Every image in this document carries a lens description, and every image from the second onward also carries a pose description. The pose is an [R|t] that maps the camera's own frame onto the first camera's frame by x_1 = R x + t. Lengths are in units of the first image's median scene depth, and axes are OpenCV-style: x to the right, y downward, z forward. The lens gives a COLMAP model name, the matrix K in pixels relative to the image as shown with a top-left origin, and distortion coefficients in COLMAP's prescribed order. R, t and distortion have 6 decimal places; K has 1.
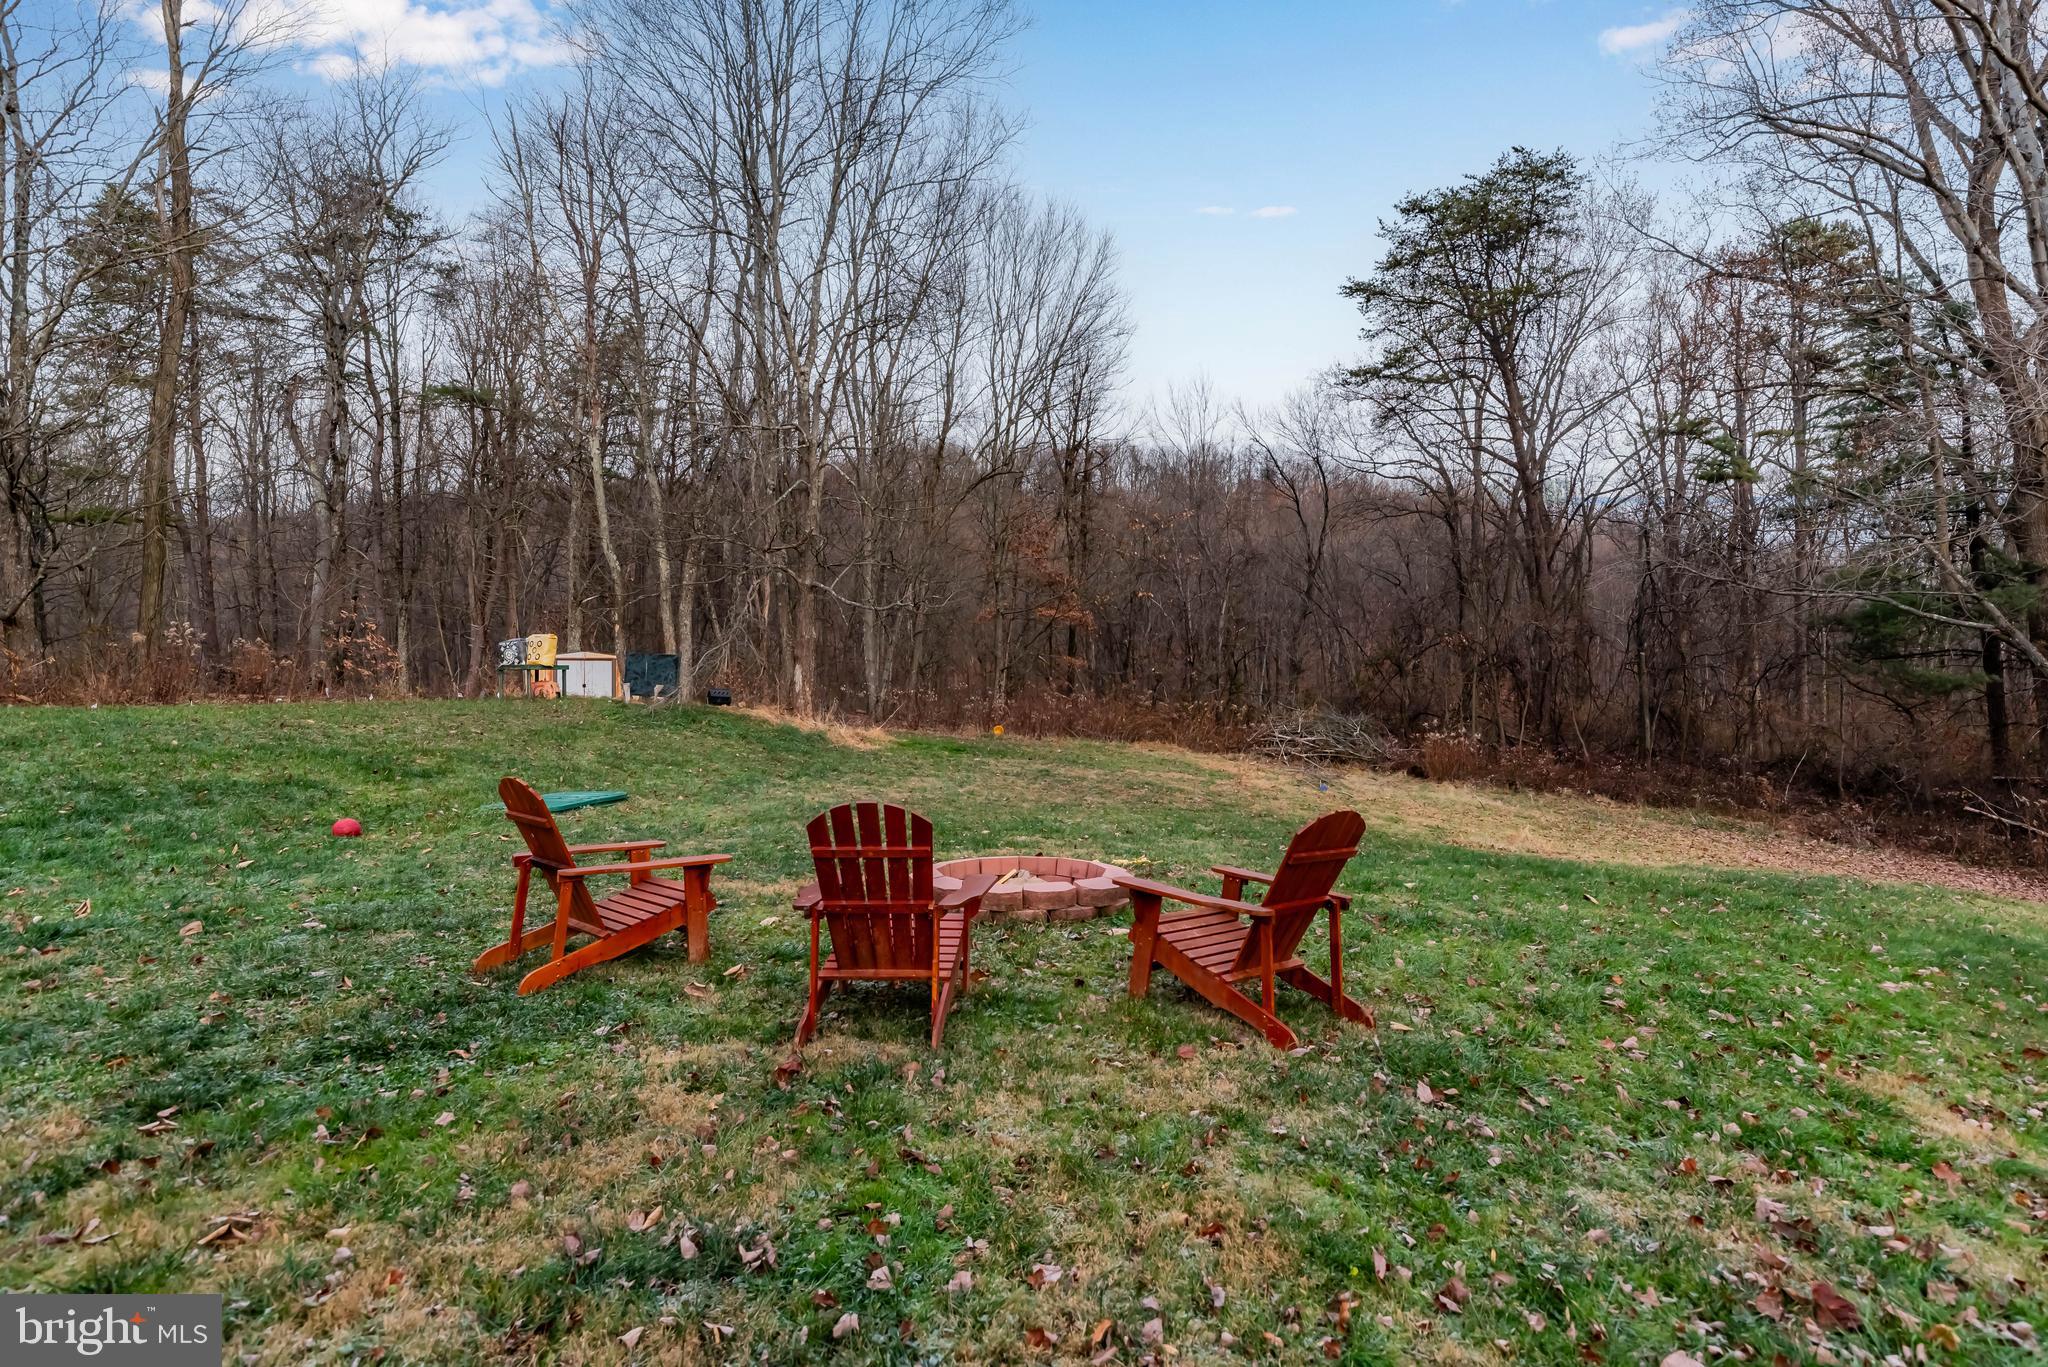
lens RADIAL K [[991.5, 0, 1025.6], [0, 991.5, 694.5], [0, 0, 1]] dist [0.002247, -0.000216]
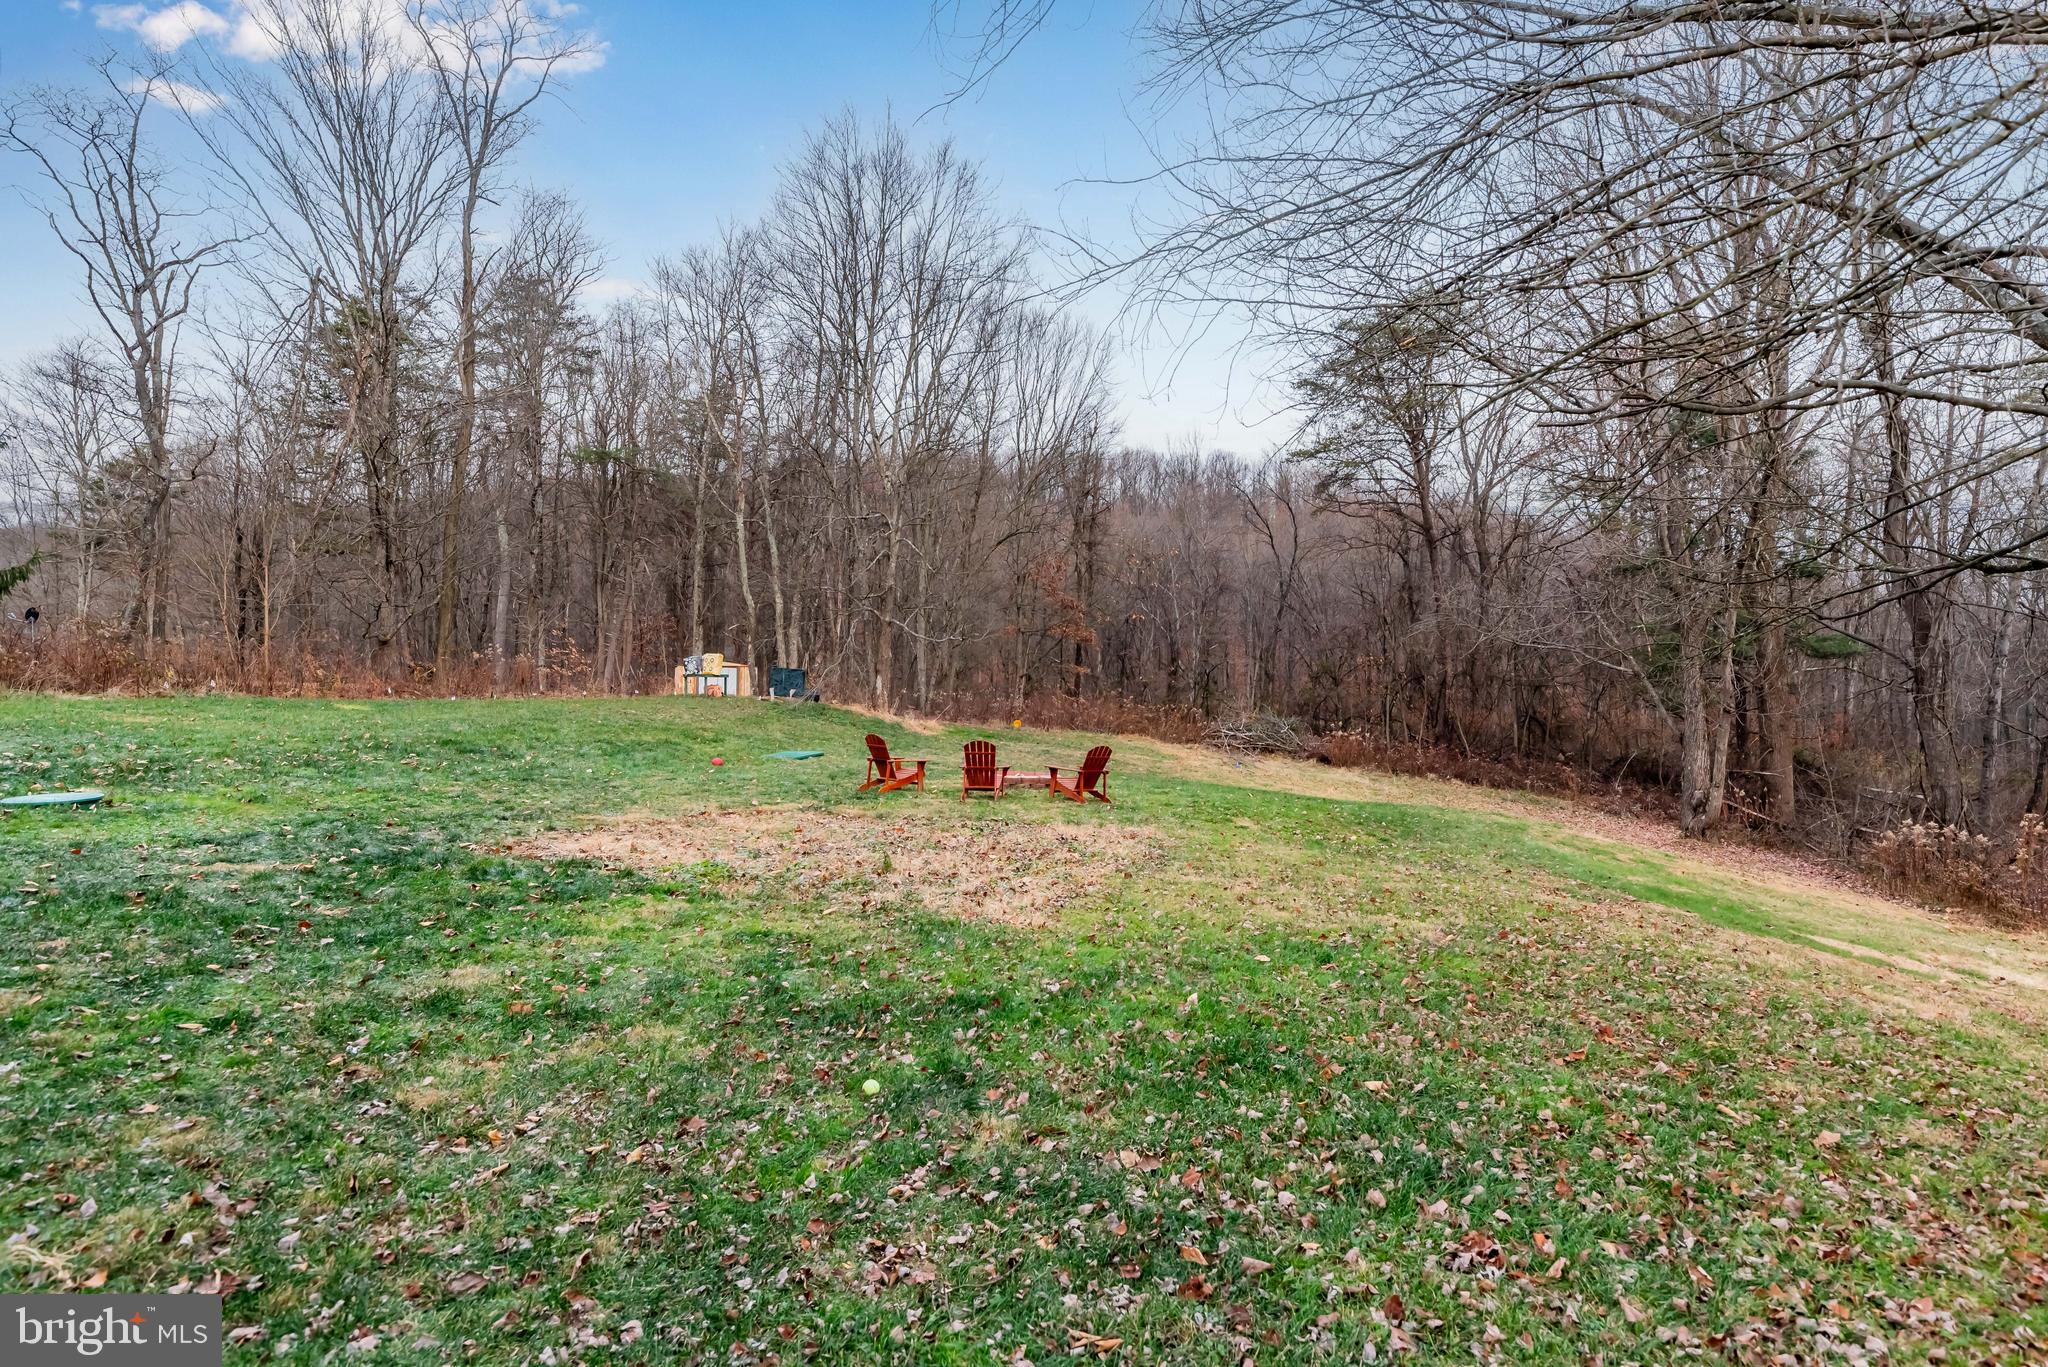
lens RADIAL K [[991.5, 0, 1028.2], [0, 991.5, 678.3], [0, 0, 1]] dist [0.002247, -0.000216]
pose [[0.999650, 0.017689, -0.019695, 0.014098], [-0.017894, 0.999787, -0.010260, -0.013225], [0.019509, 0.010609, 0.999753, -0.380232]]
